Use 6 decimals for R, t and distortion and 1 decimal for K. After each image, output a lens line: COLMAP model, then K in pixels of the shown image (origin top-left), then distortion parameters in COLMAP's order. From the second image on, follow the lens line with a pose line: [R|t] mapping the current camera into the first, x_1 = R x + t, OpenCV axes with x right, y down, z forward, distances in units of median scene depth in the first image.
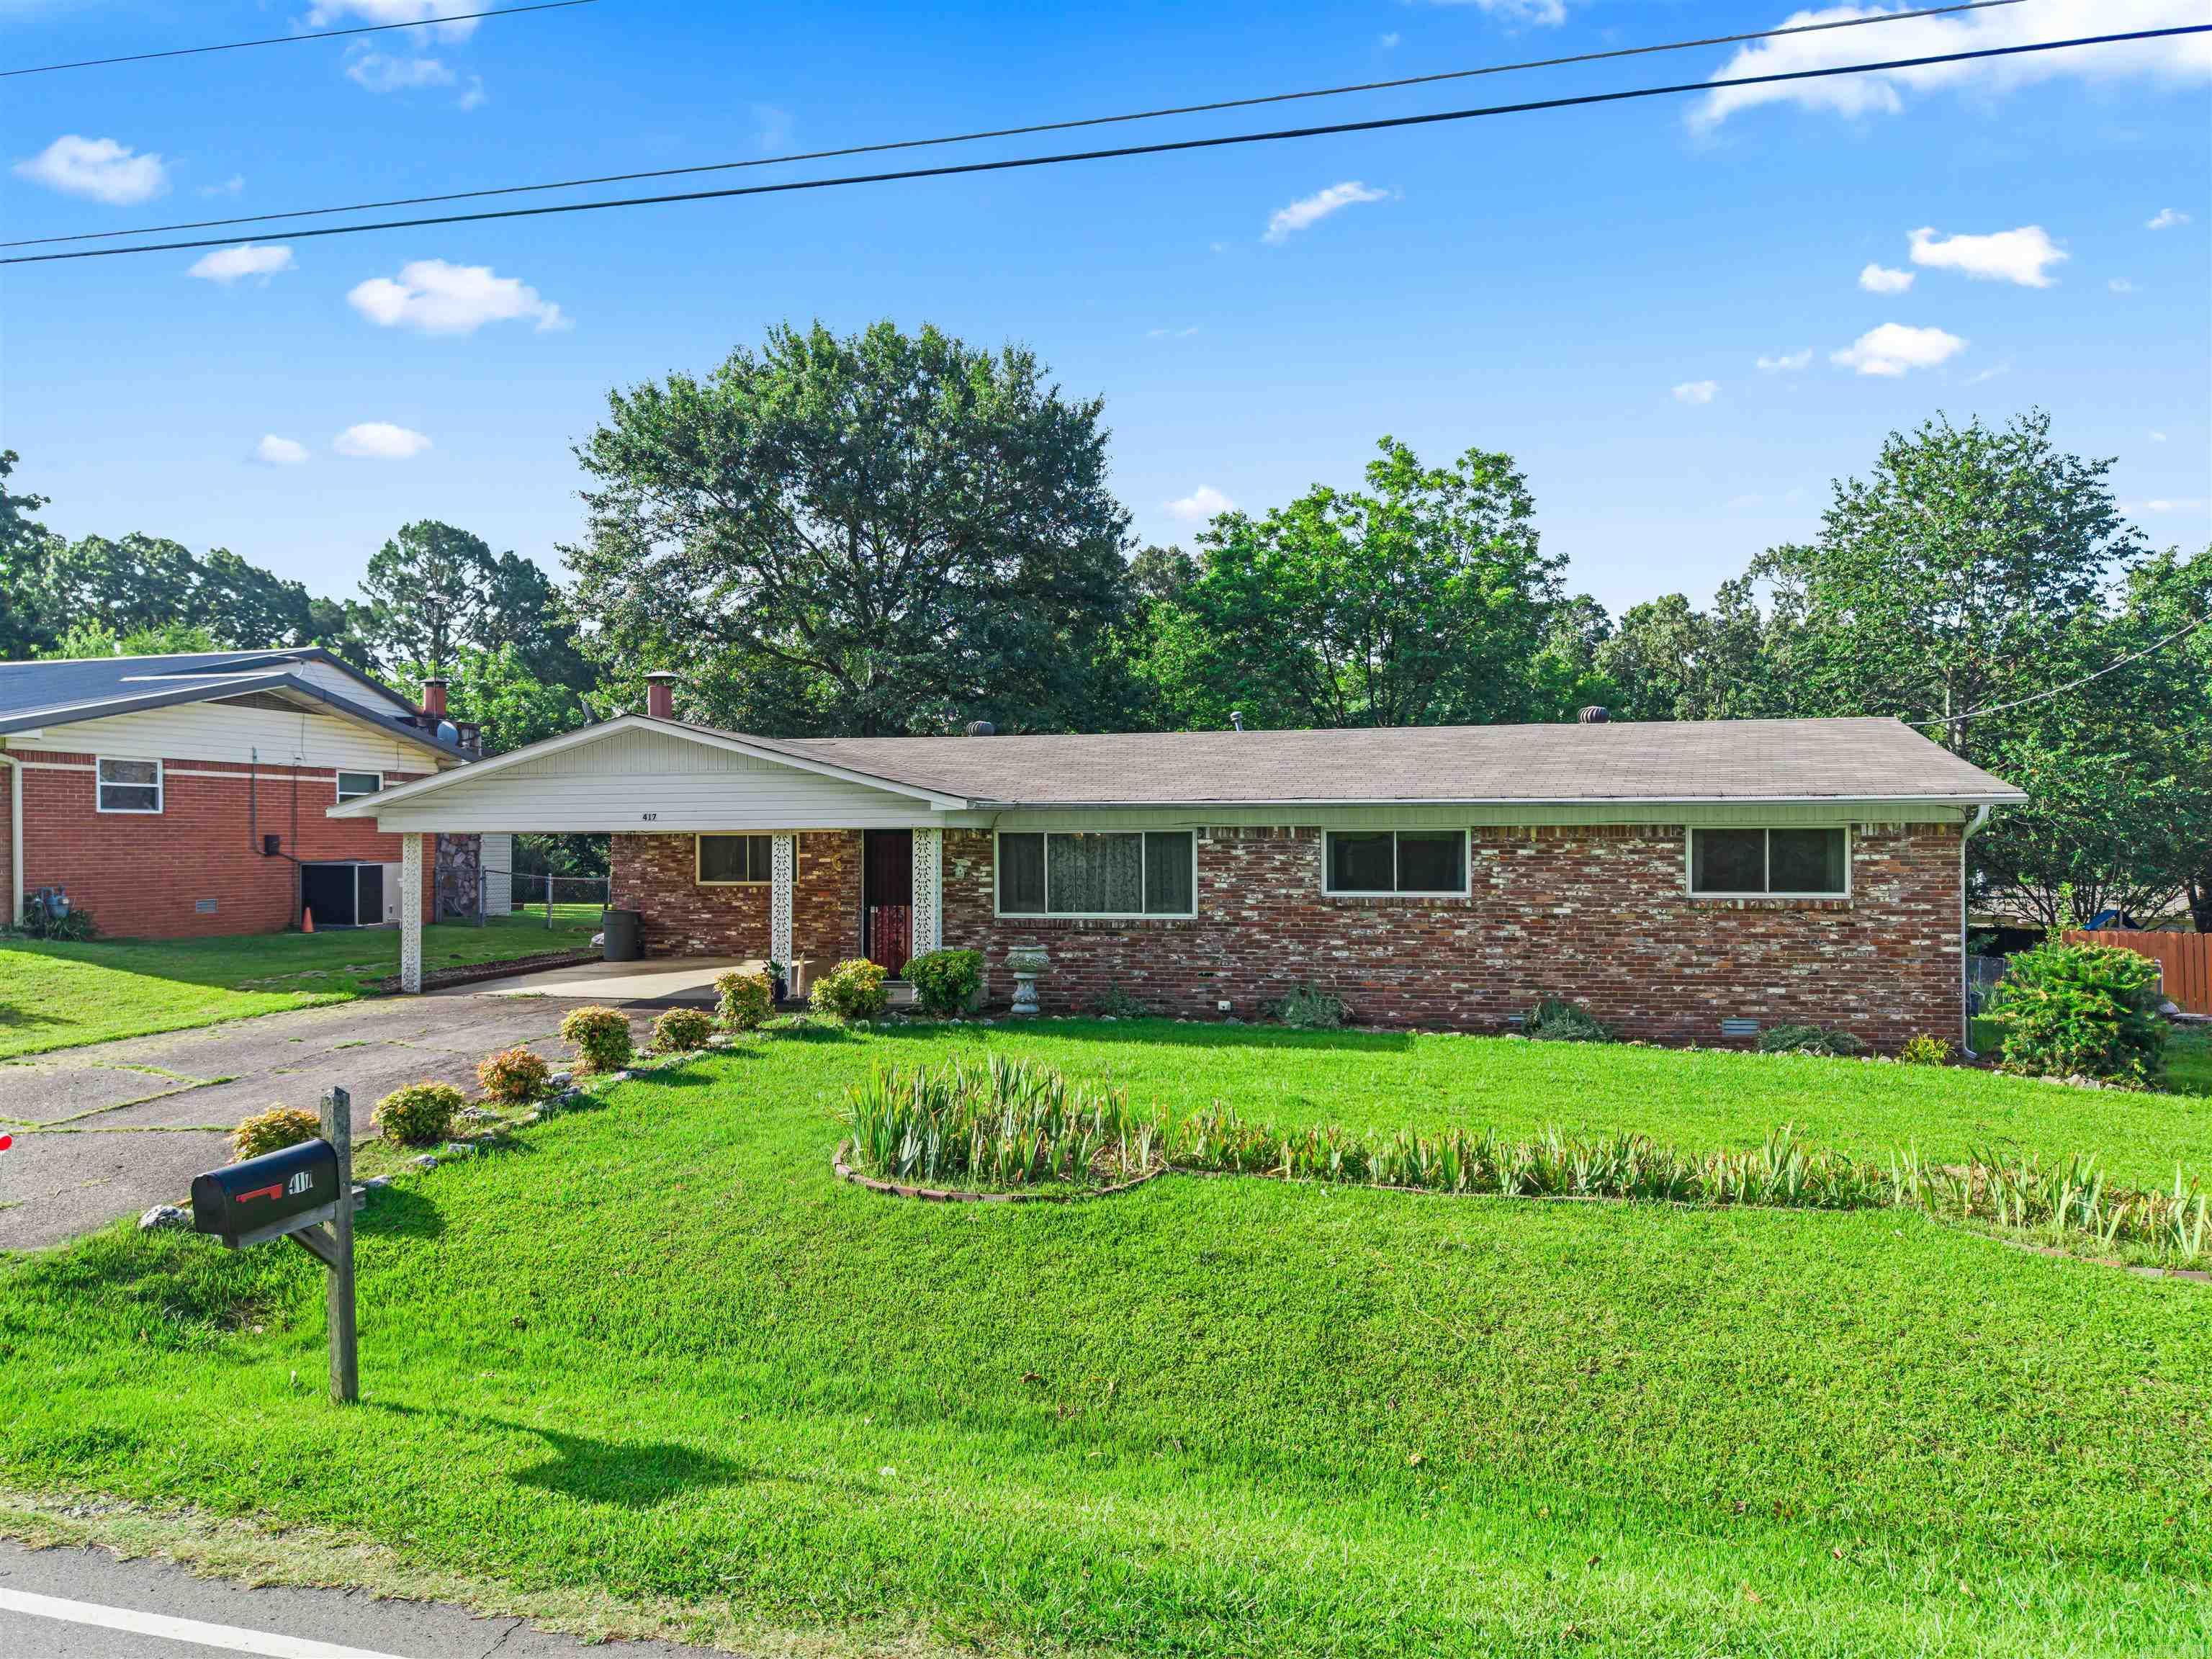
lens RADIAL K [[1454.1, 0, 1096.1], [0, 1454.1, 841.4], [0, 0, 1]] dist [0.096222, -0.135941]
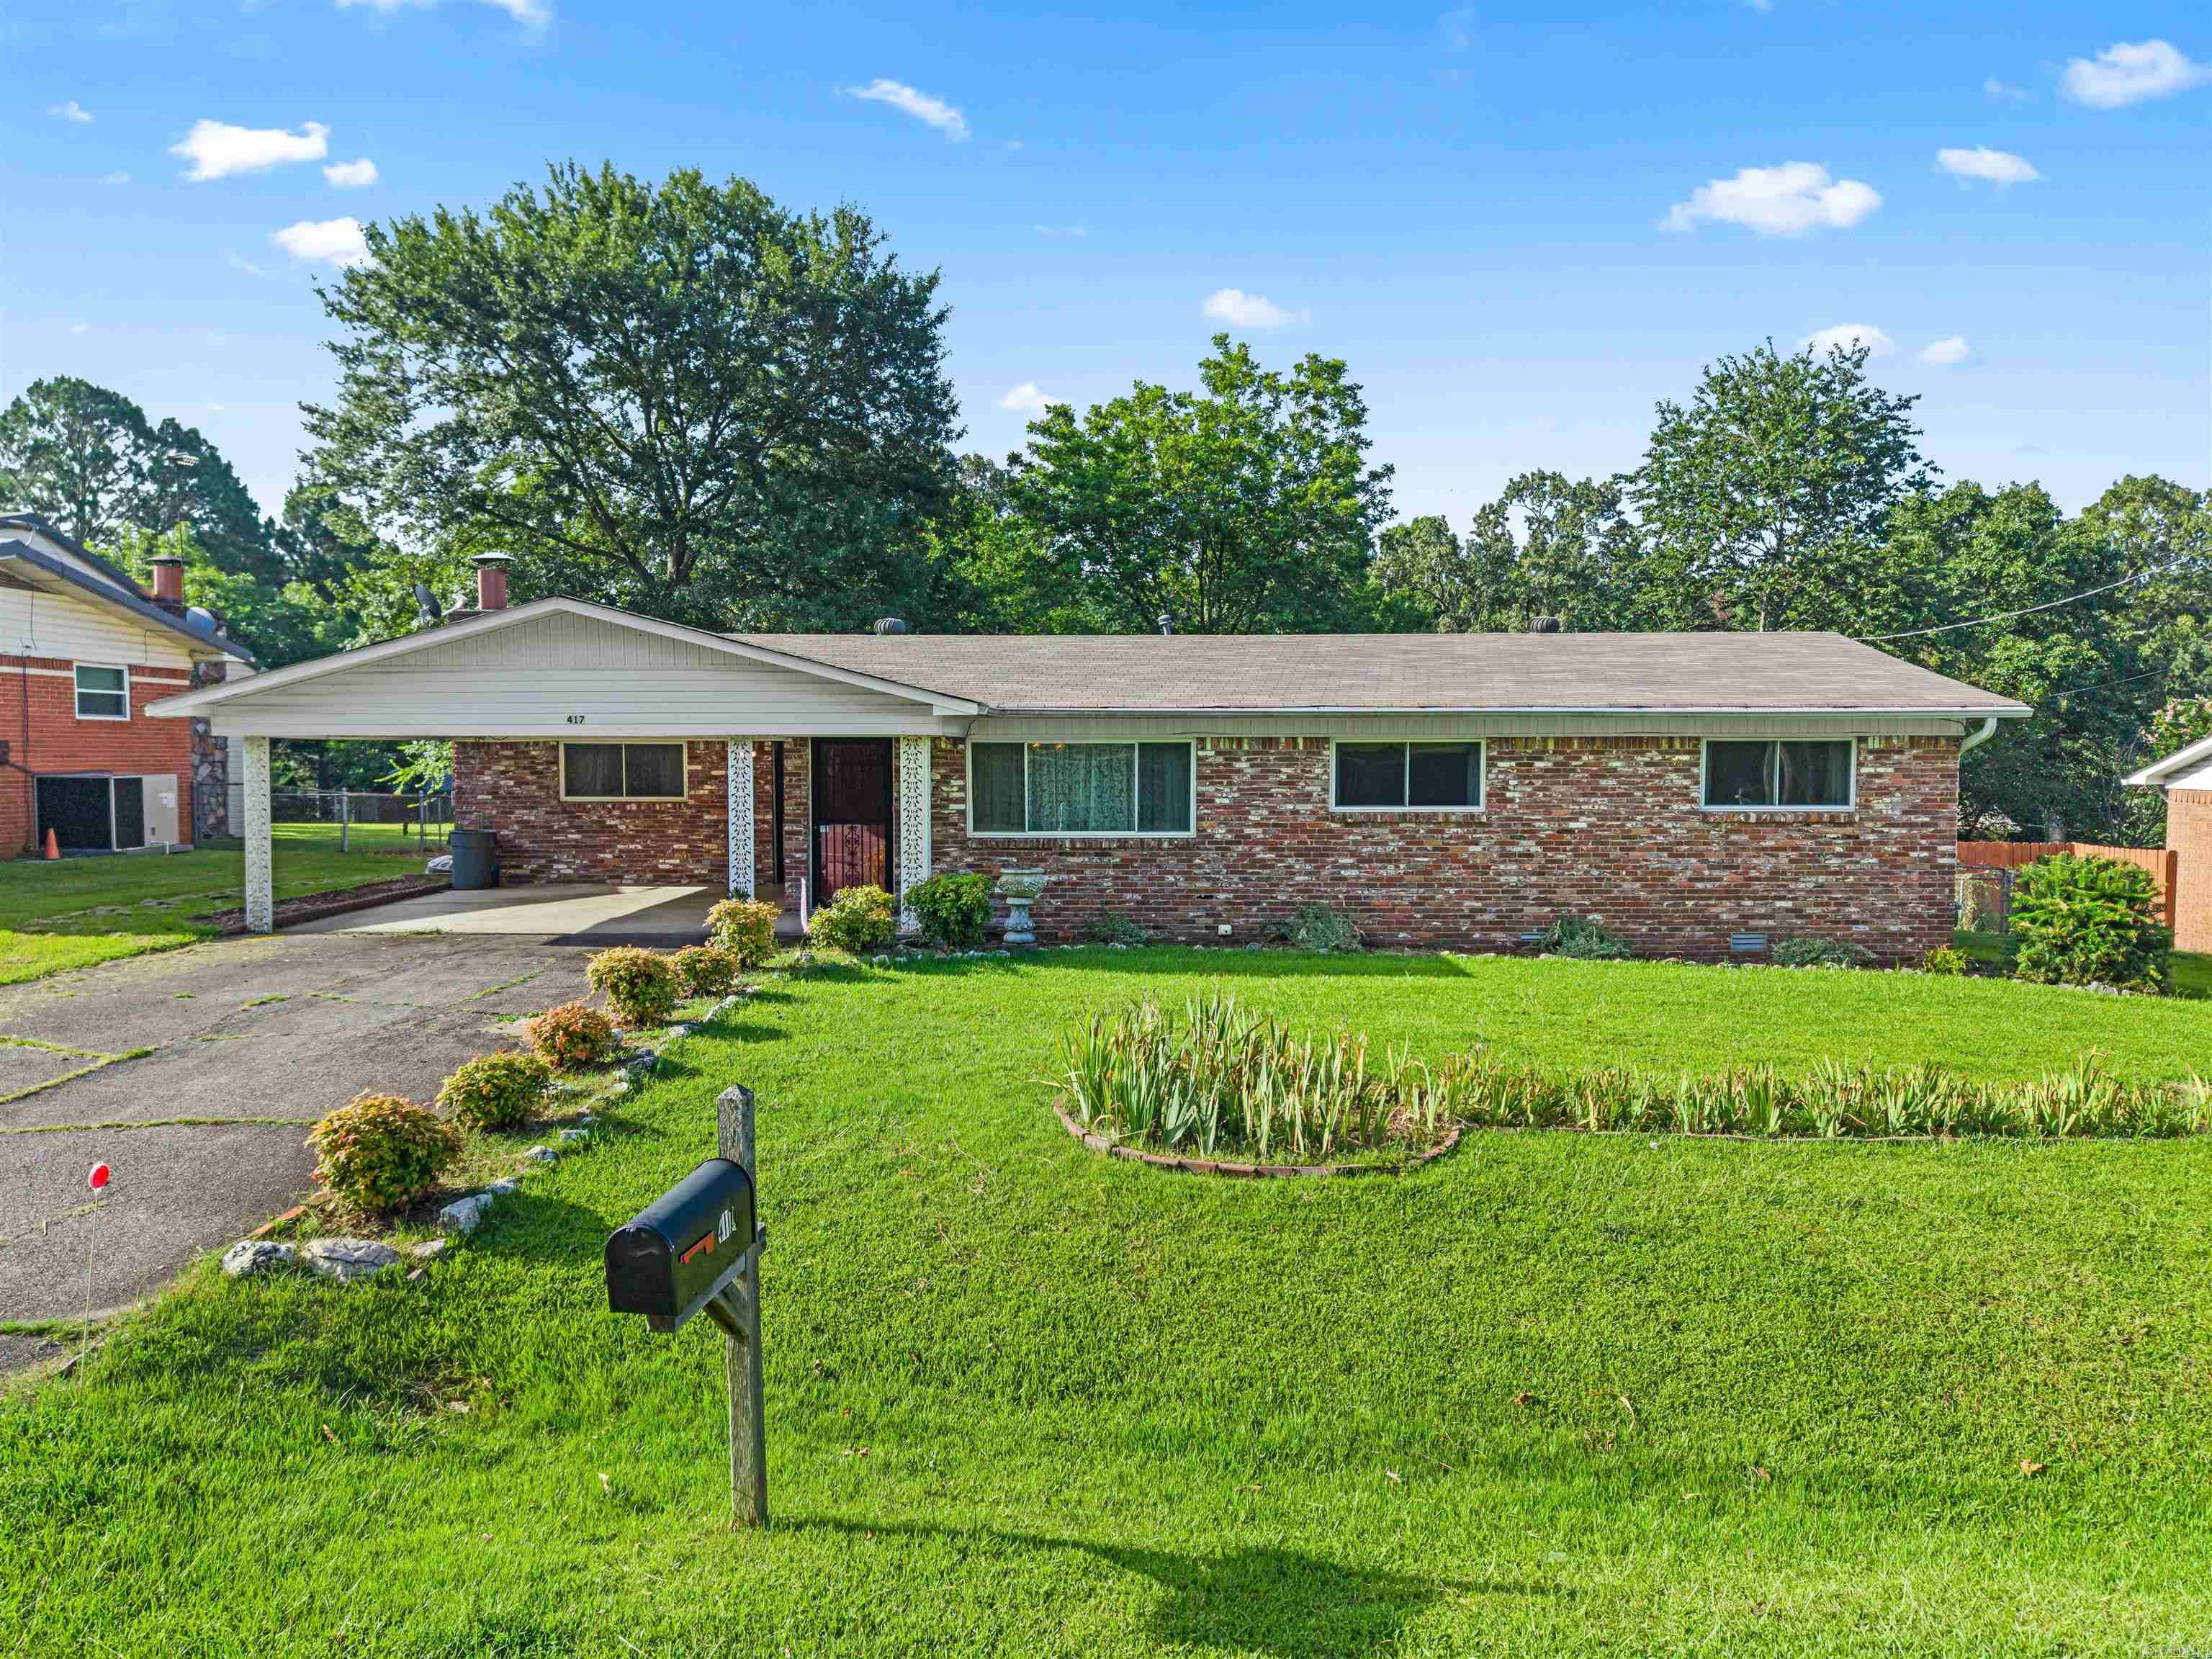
lens RADIAL K [[1470.6, 0, 1100.0], [0, 1470.6, 831.0], [0, 0, 1]] dist [0.103693, -0.151221]
pose [[0.980676, -0.006013, 0.195546, -0.179526], [-0.003697, 0.998779, 0.049254, 0.003998], [-0.195603, -0.049025, 0.979457, 0.102884]]
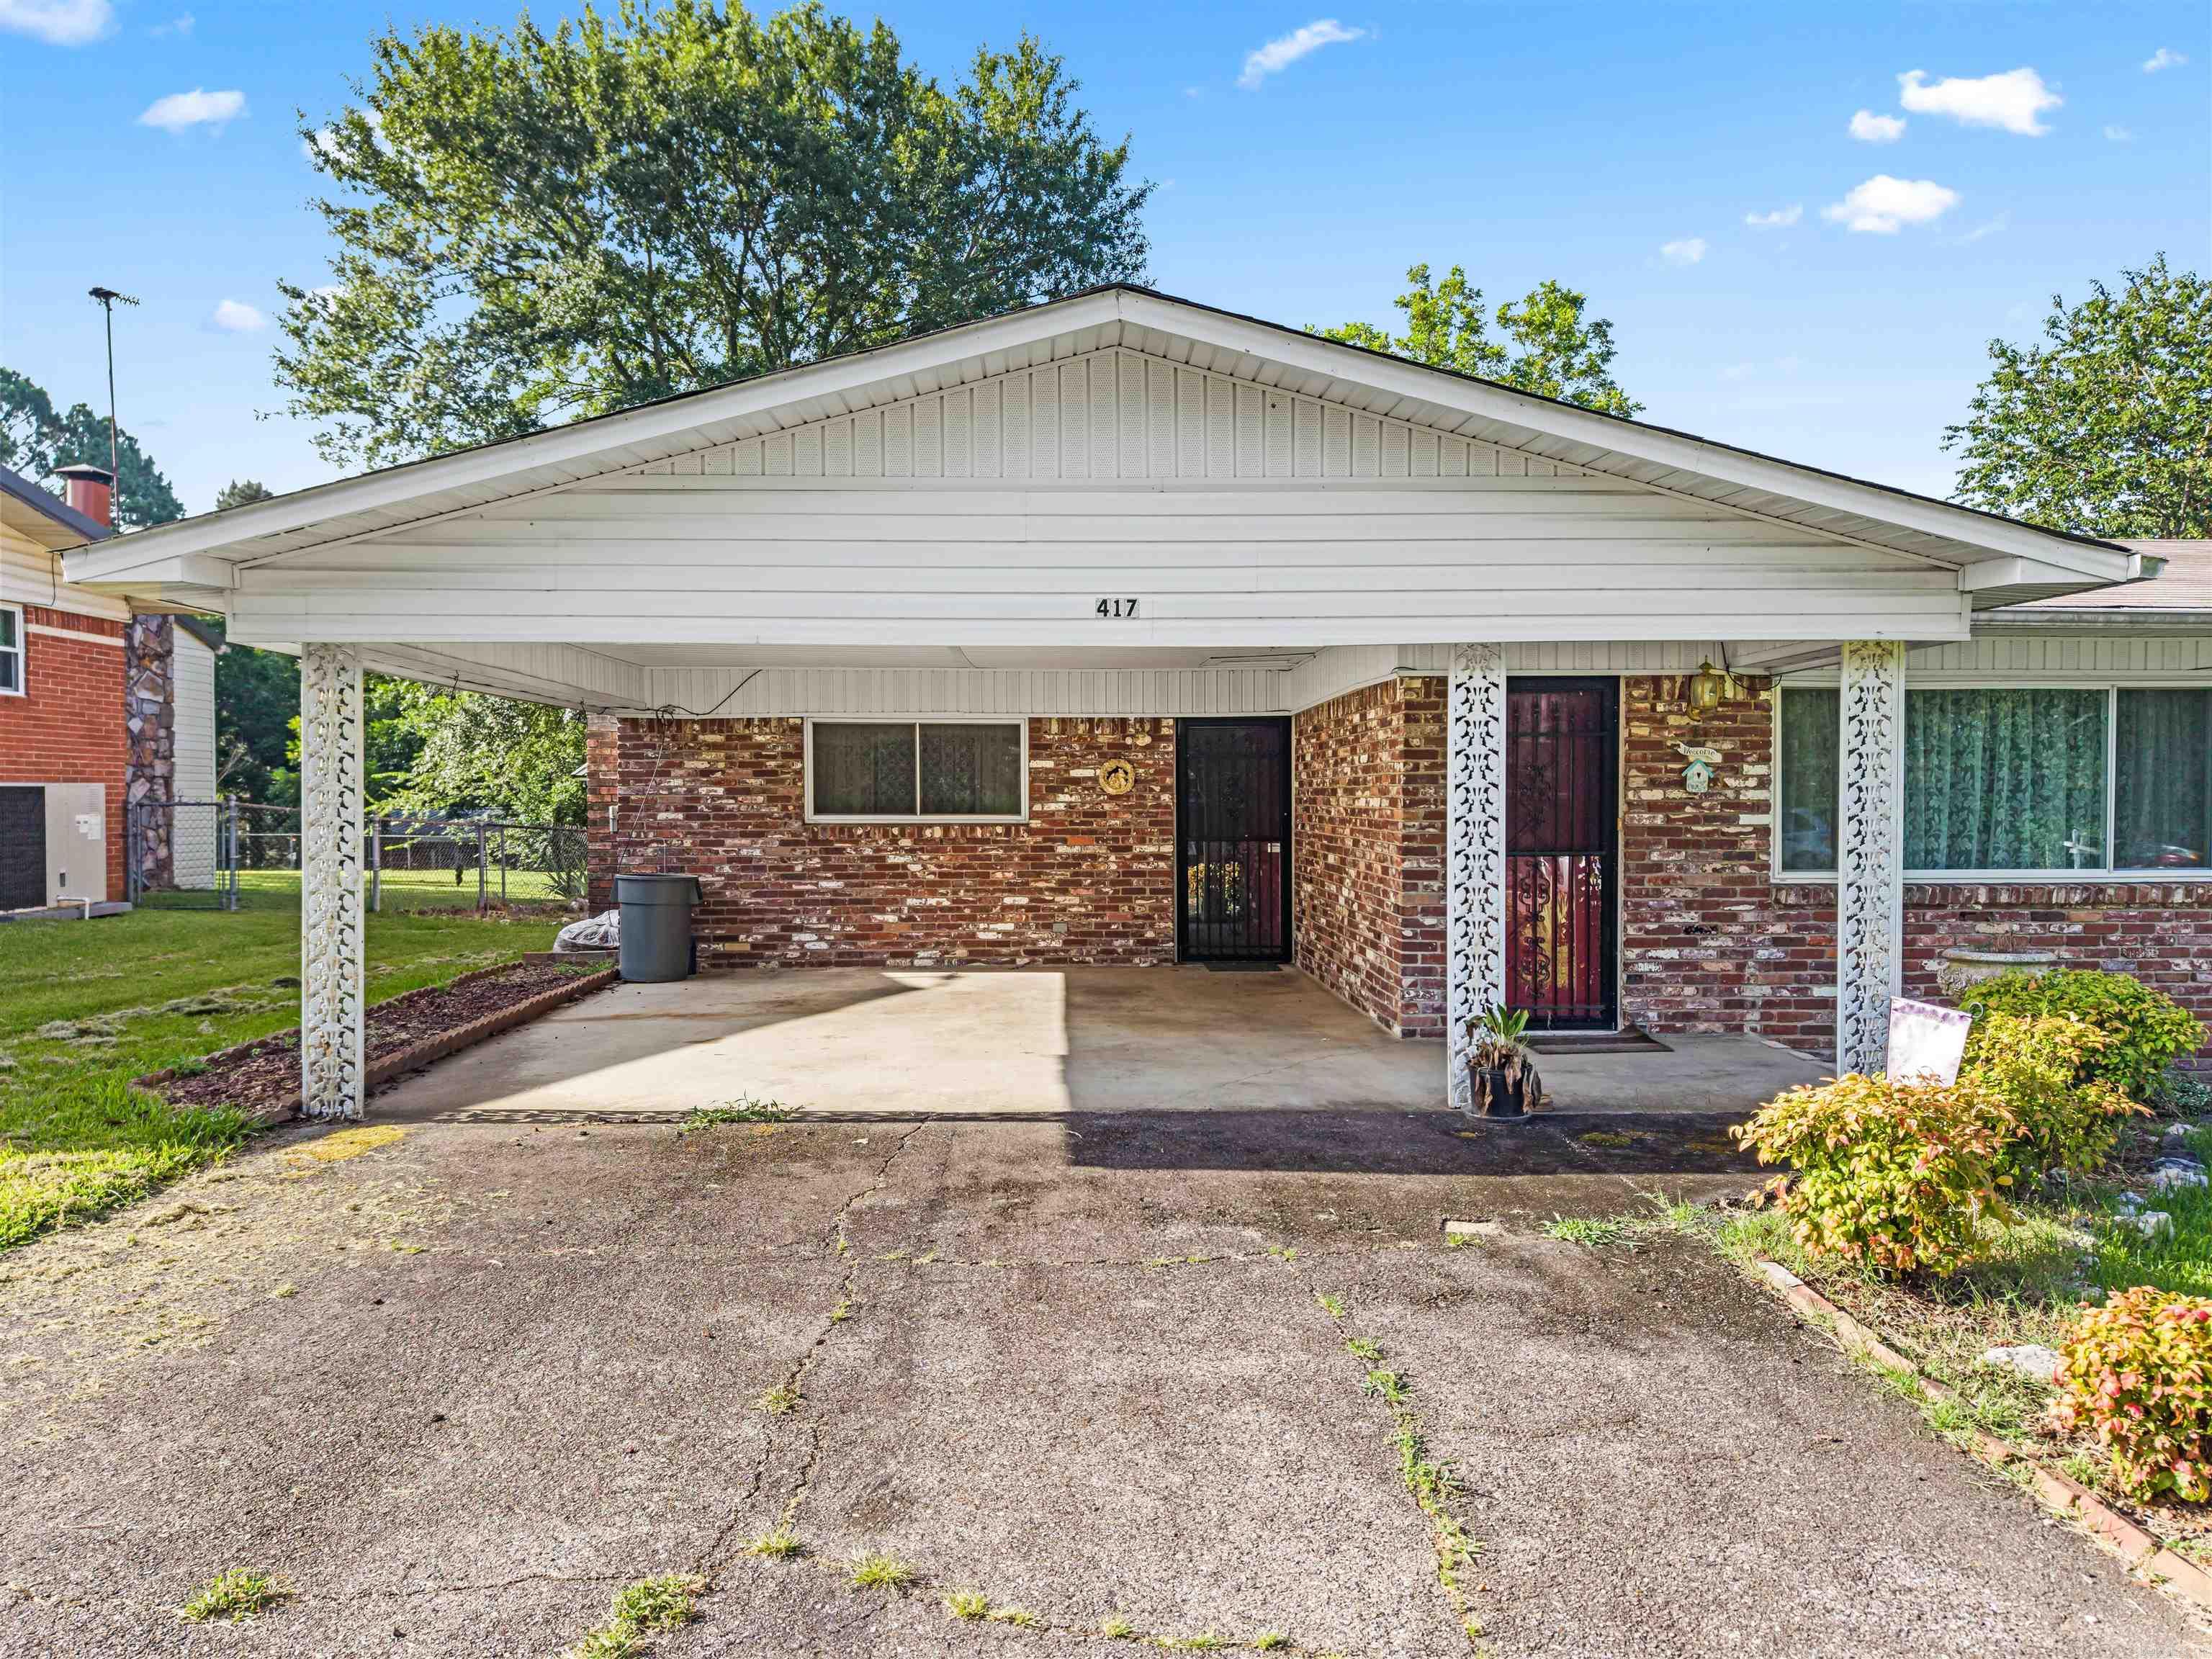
lens RADIAL K [[1468.4, 0, 1106.0], [0, 1468.4, 829.5], [0, 0, 1]] dist [0.061436, -0.082484]
pose [[0.968648, -0.003225, 0.248416, -0.401641], [-0.001196, 0.999844, 0.017643, 0.031218], [-0.248434, -0.017387, 0.968493, 0.665361]]
